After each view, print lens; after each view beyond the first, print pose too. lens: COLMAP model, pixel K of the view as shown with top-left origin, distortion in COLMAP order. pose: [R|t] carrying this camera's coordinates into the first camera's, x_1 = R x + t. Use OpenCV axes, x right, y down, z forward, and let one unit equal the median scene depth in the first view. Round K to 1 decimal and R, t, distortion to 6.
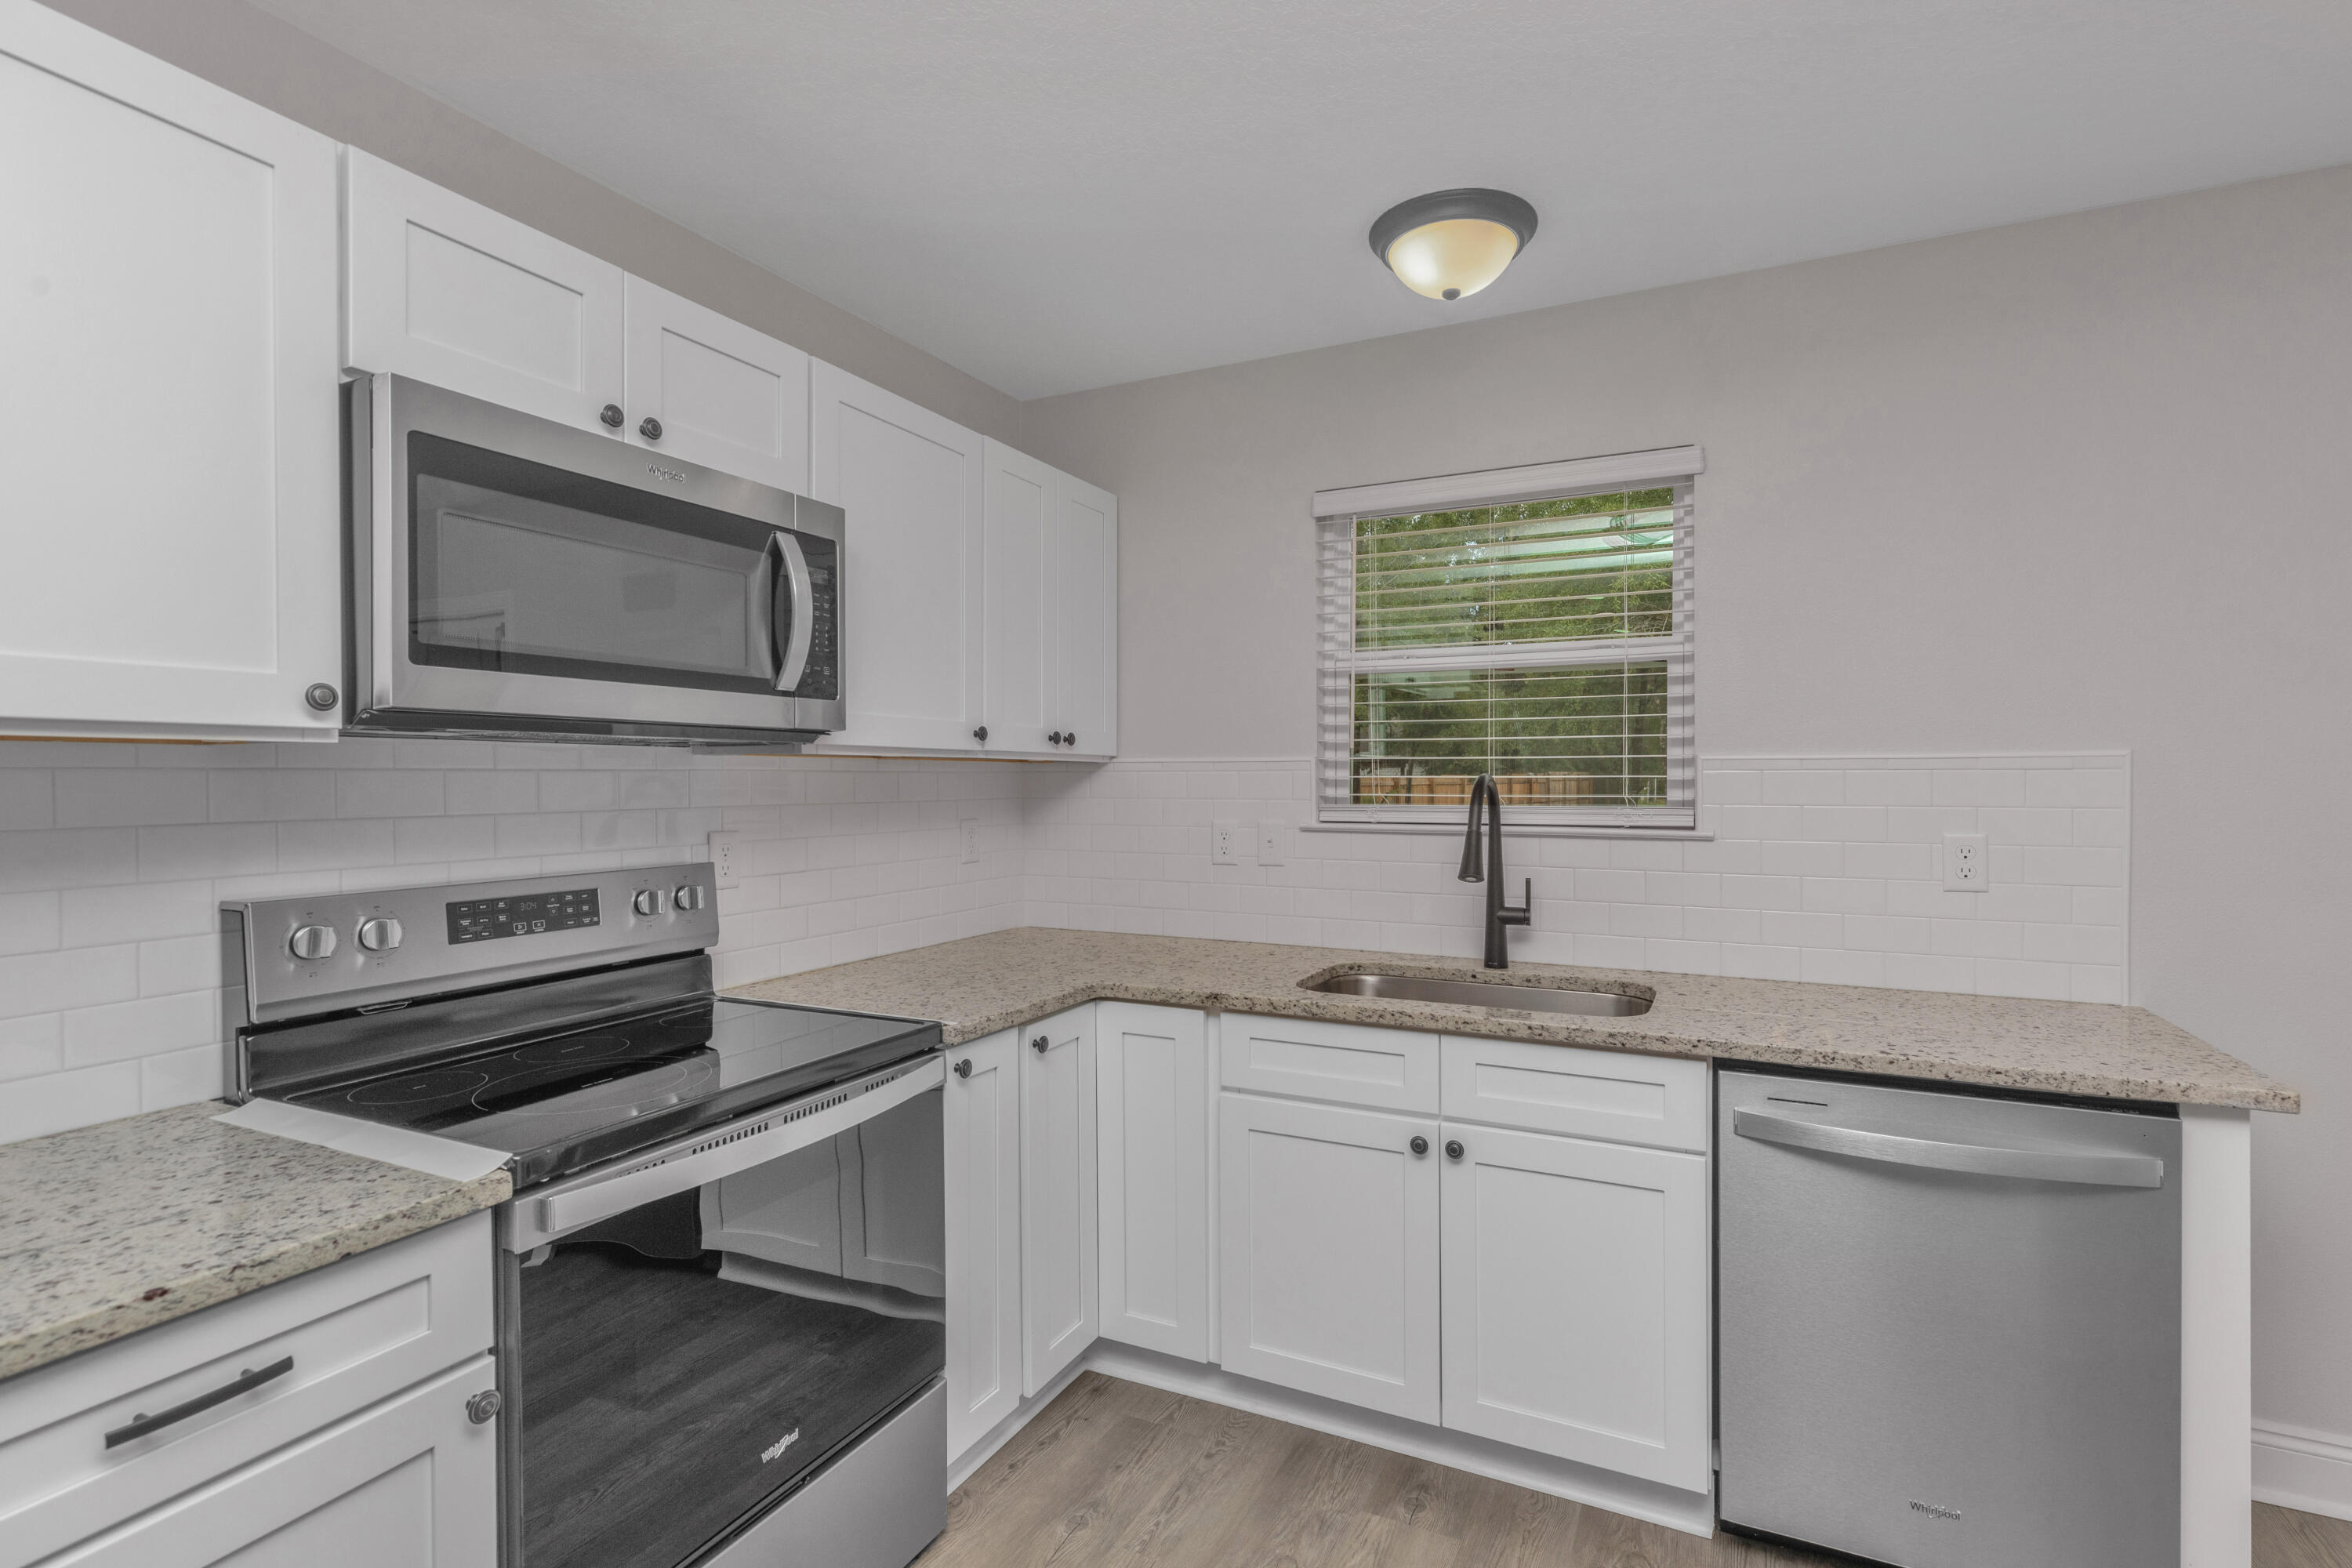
lens RADIAL K [[1084.2, 0, 1194.1], [0, 1084.2, 790.9], [0, 0, 1]] dist [0.000914, -0.000349]
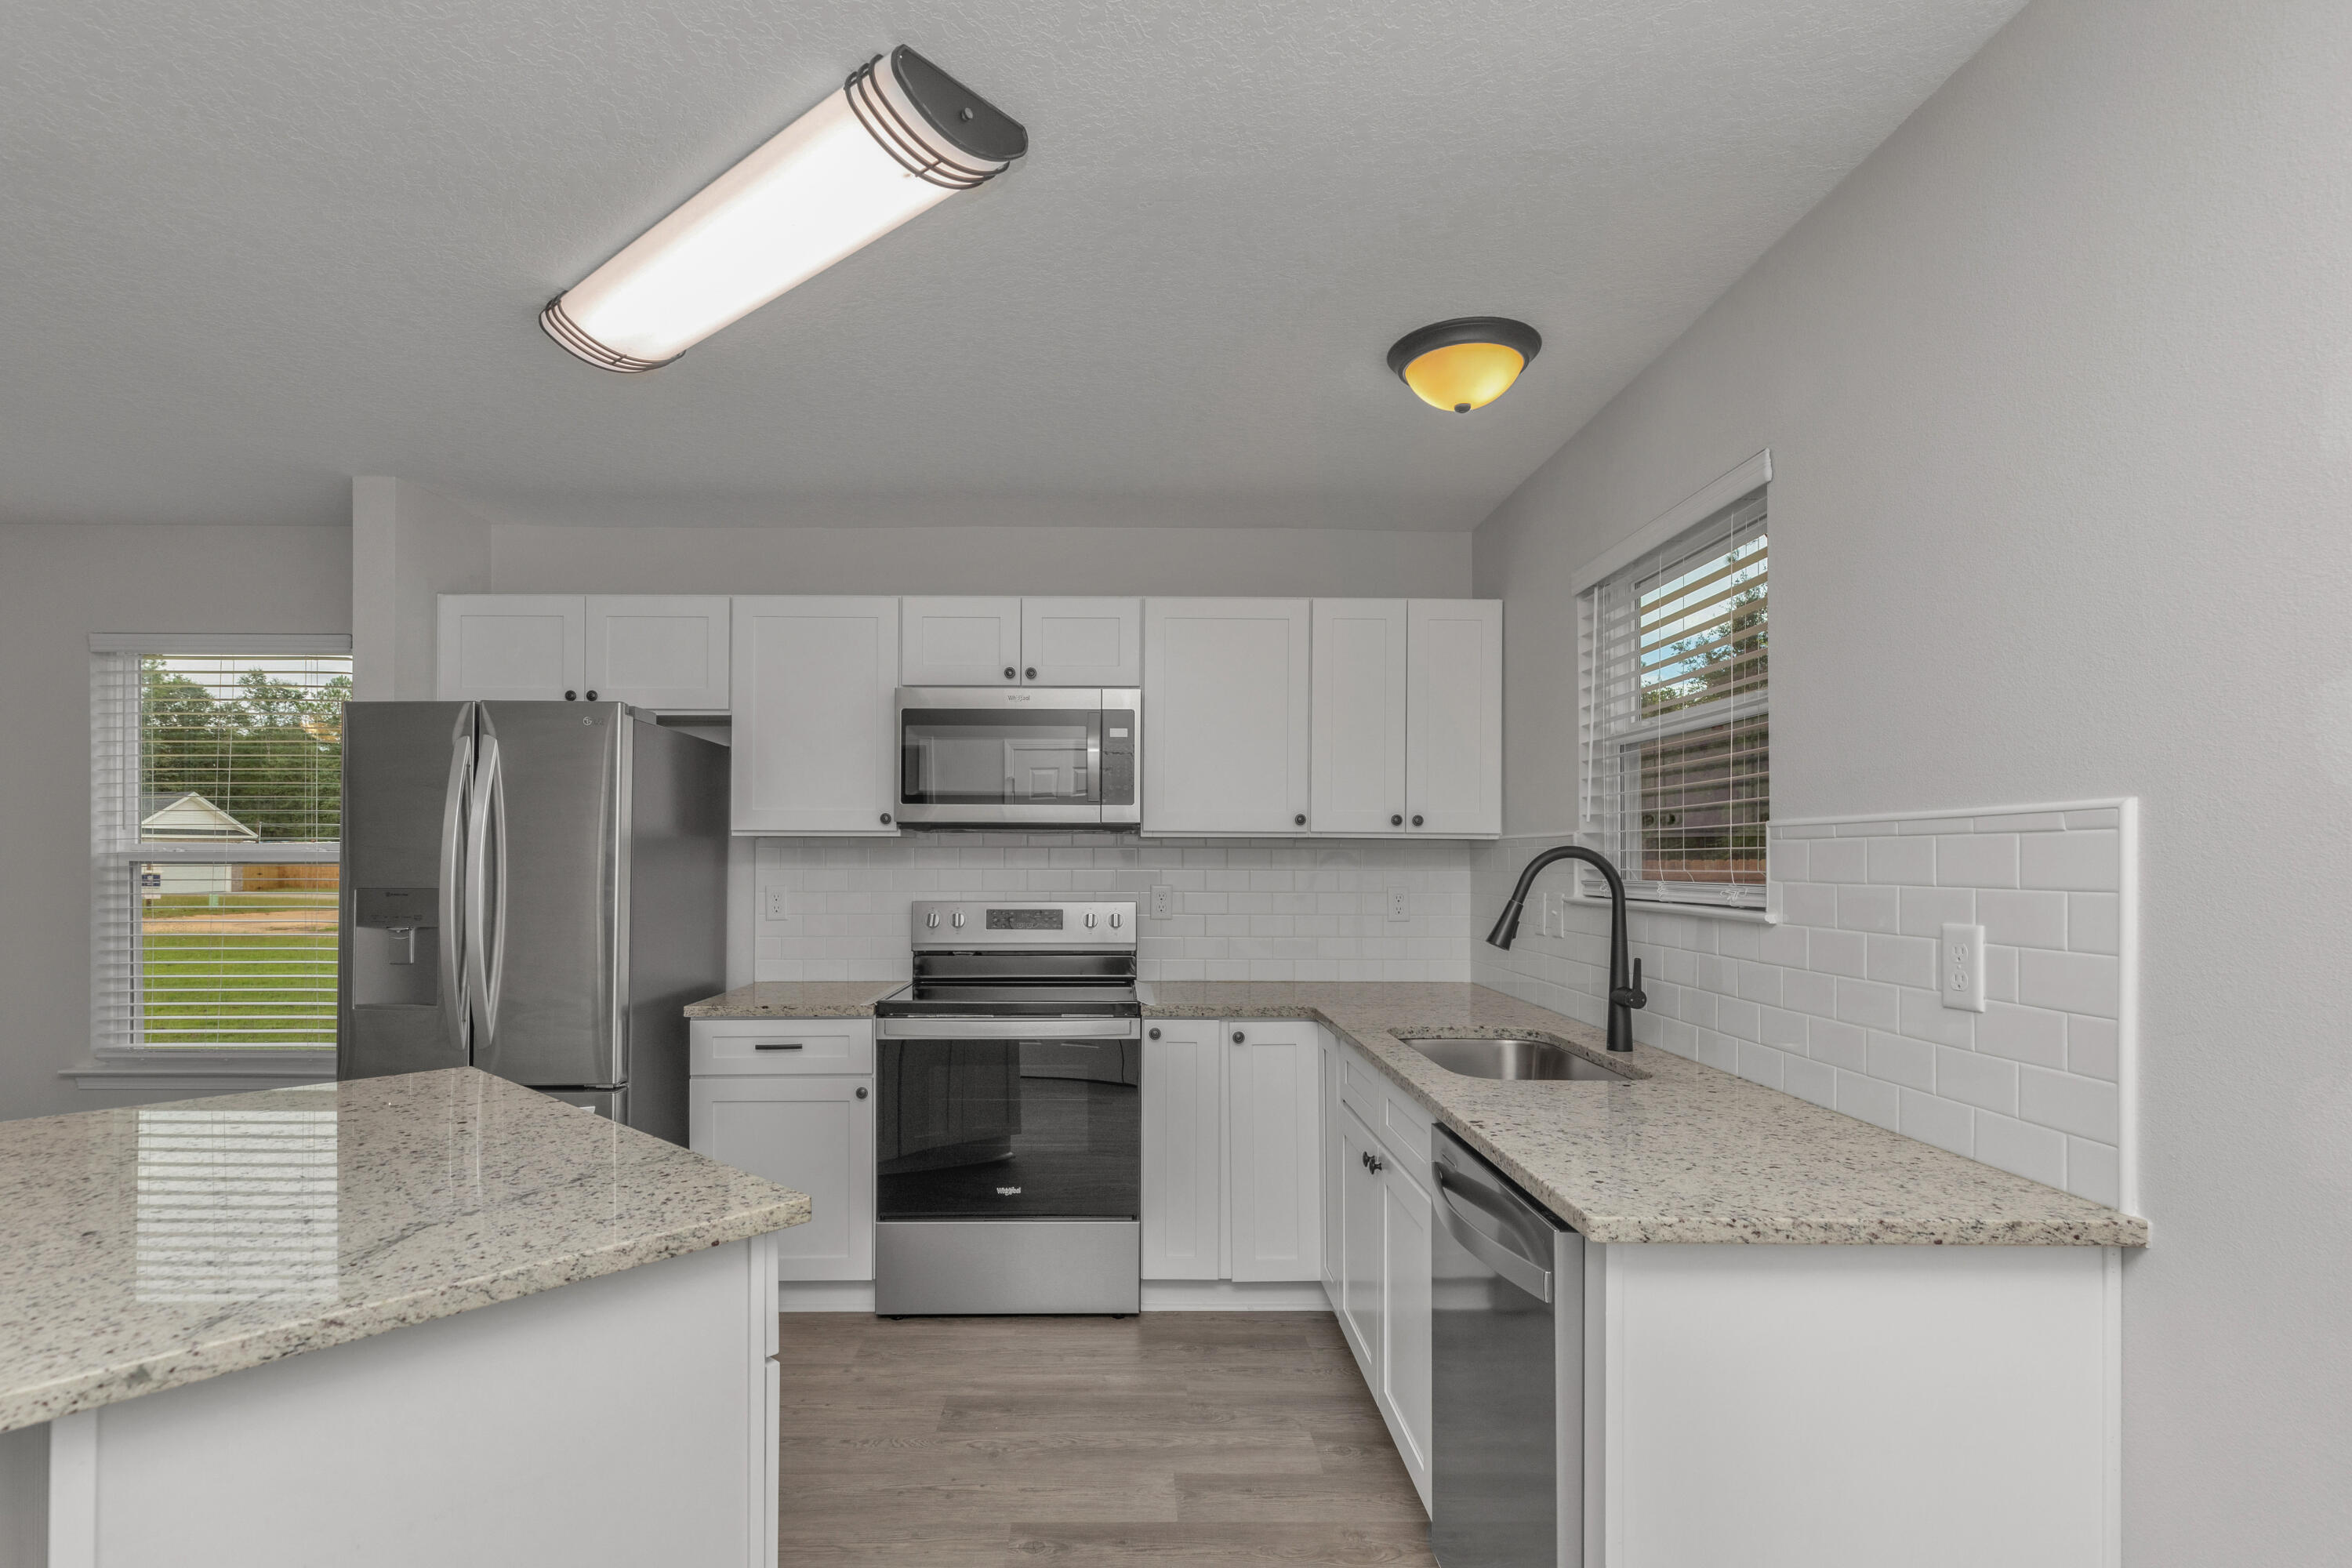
lens RADIAL K [[1119.4, 0, 1123.5], [0, 1119.4, 864.5], [0, 0, 1]] dist [0.001409, -0.000062]
pose [[0.445280, 0.005386, -0.895375, 1.205657], [-0.017092, 0.999851, -0.002485, 0.013481], [0.895228, 0.016410, 0.445306, 0.217480]]
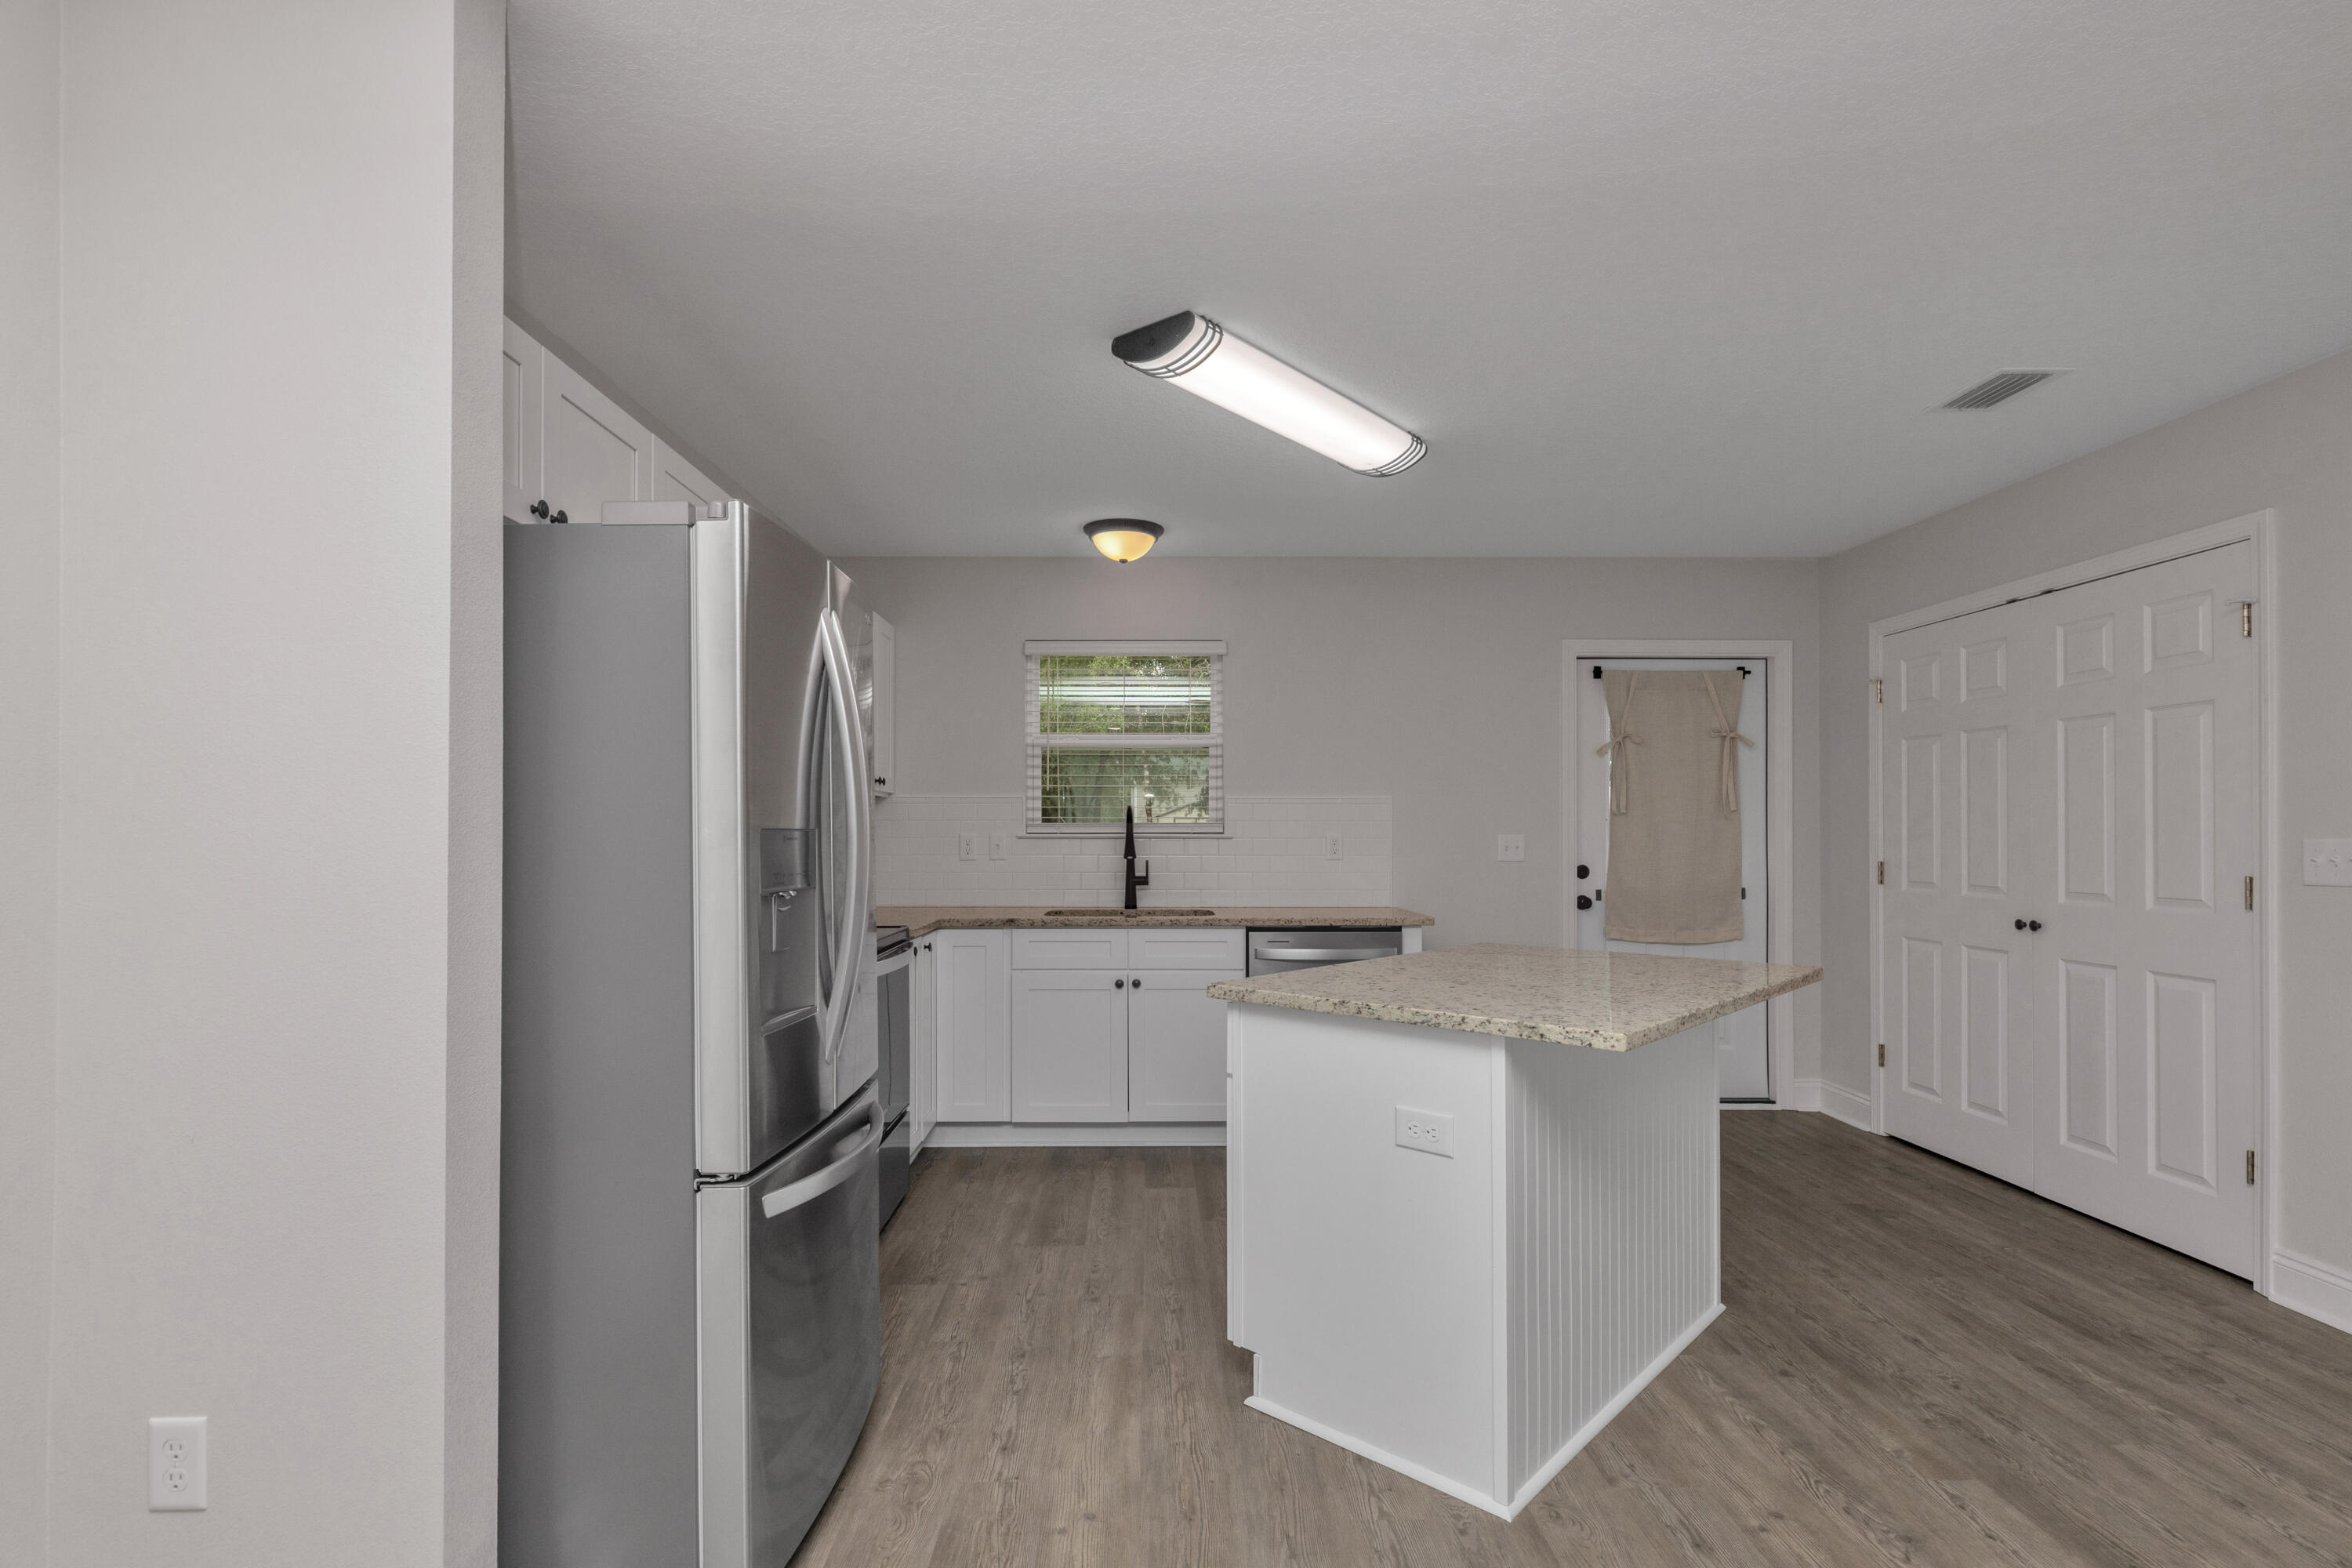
lens RADIAL K [[1125.7, 0, 1162.5], [0, 1125.7, 820.4], [0, 0, 1]] dist [0.011247, -0.000241]
pose [[0.893533, 0.008065, 0.448925, -0.695025], [0.002203, 0.999748, -0.022344, 0.068031], [-0.448992, 0.020954, 0.893290, -0.975586]]
